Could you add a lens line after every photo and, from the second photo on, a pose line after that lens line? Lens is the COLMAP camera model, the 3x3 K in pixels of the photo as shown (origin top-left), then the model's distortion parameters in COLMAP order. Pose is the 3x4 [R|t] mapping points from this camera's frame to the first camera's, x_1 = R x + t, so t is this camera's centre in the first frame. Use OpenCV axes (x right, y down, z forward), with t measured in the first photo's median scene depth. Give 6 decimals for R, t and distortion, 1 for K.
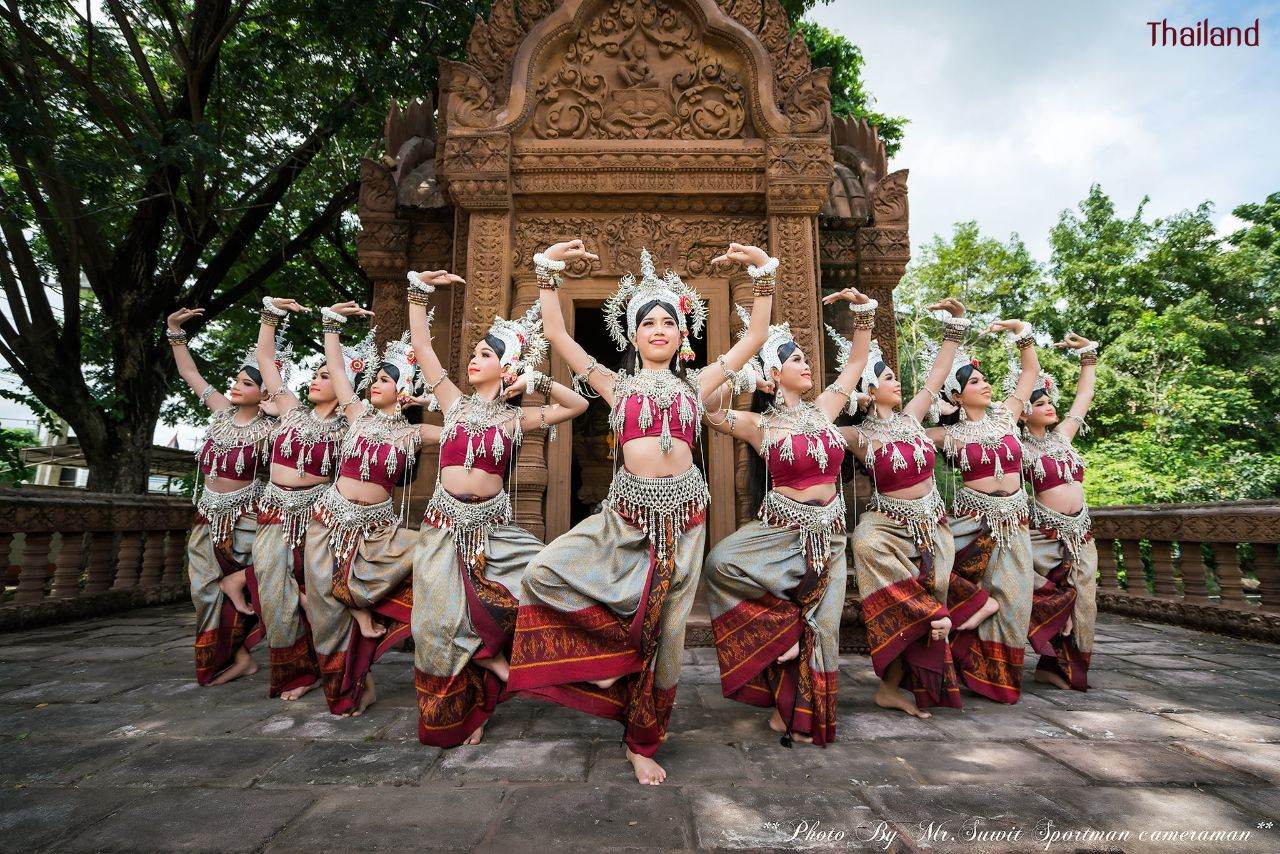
lens RADIAL K [[583.2, 0, 638.0], [0, 583.2, 428.9], [0, 0, 1]] dist [-0.008175, 0.004864]
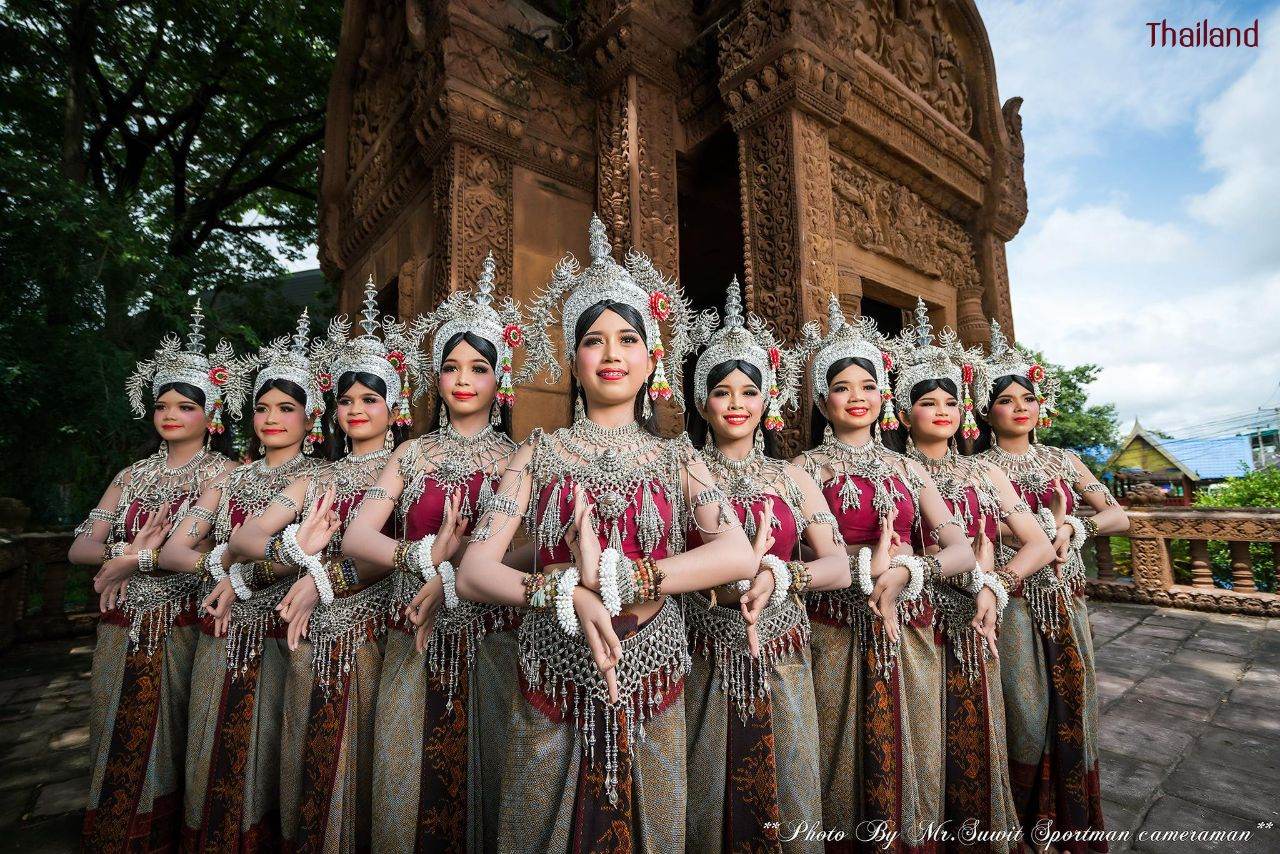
lens RADIAL K [[581.3, 0, 638.1], [0, 581.3, 428.5], [0, 0, 1]] dist [-0.001543, 0.001346]
pose [[0.793283, 0.048688, 0.606904, -0.778091], [-0.077901, 0.996721, 0.021863, -0.017212], [-0.603850, -0.064622, 0.794474, 0.551044]]
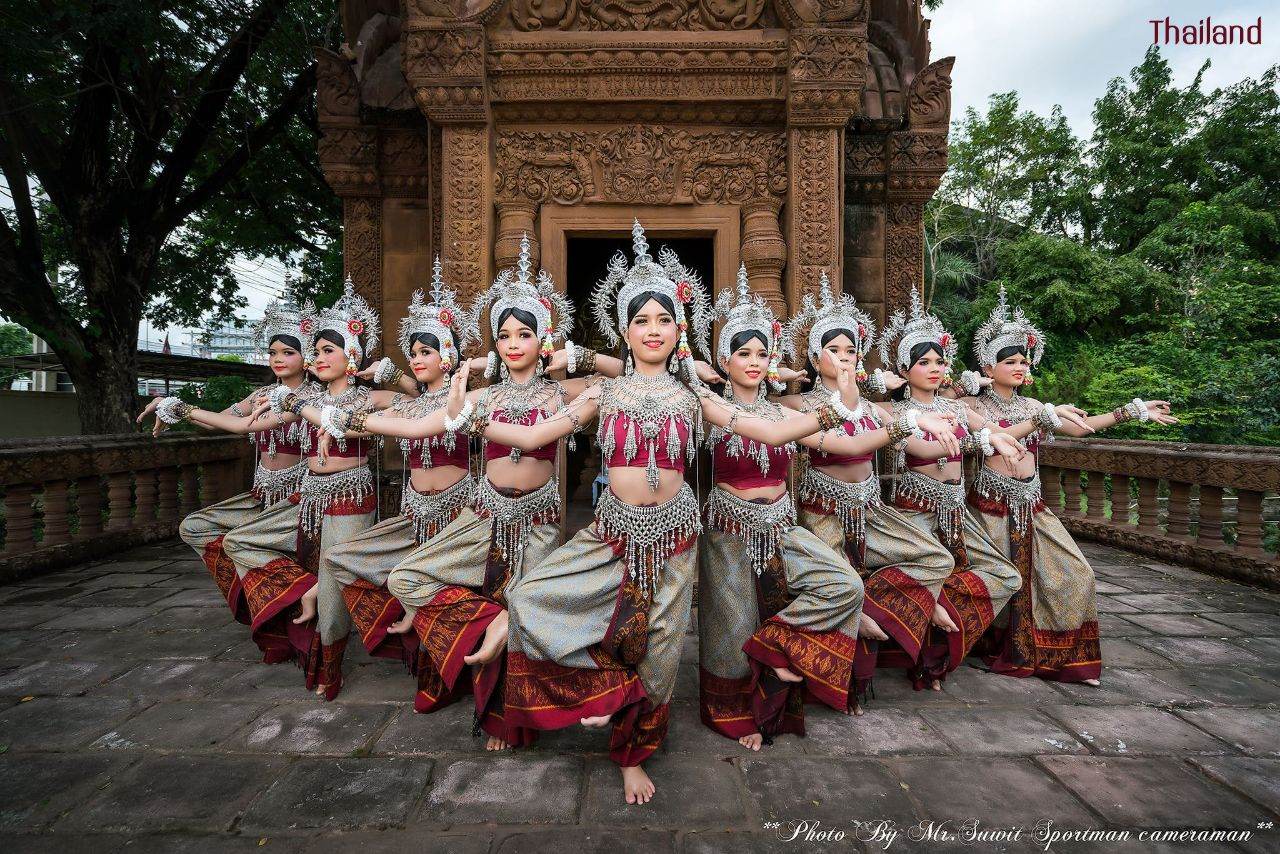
lens RADIAL K [[584.5, 0, 638.6], [0, 584.5, 423.6], [0, 0, 1]] dist [-0.001130, 0.001028]
pose [[0.999975, -0.001164, -0.006983, 0.007939], [0.002404, 0.983612, 0.180280, -0.090882], [0.006659, -0.180292, 0.983591, 0.069047]]
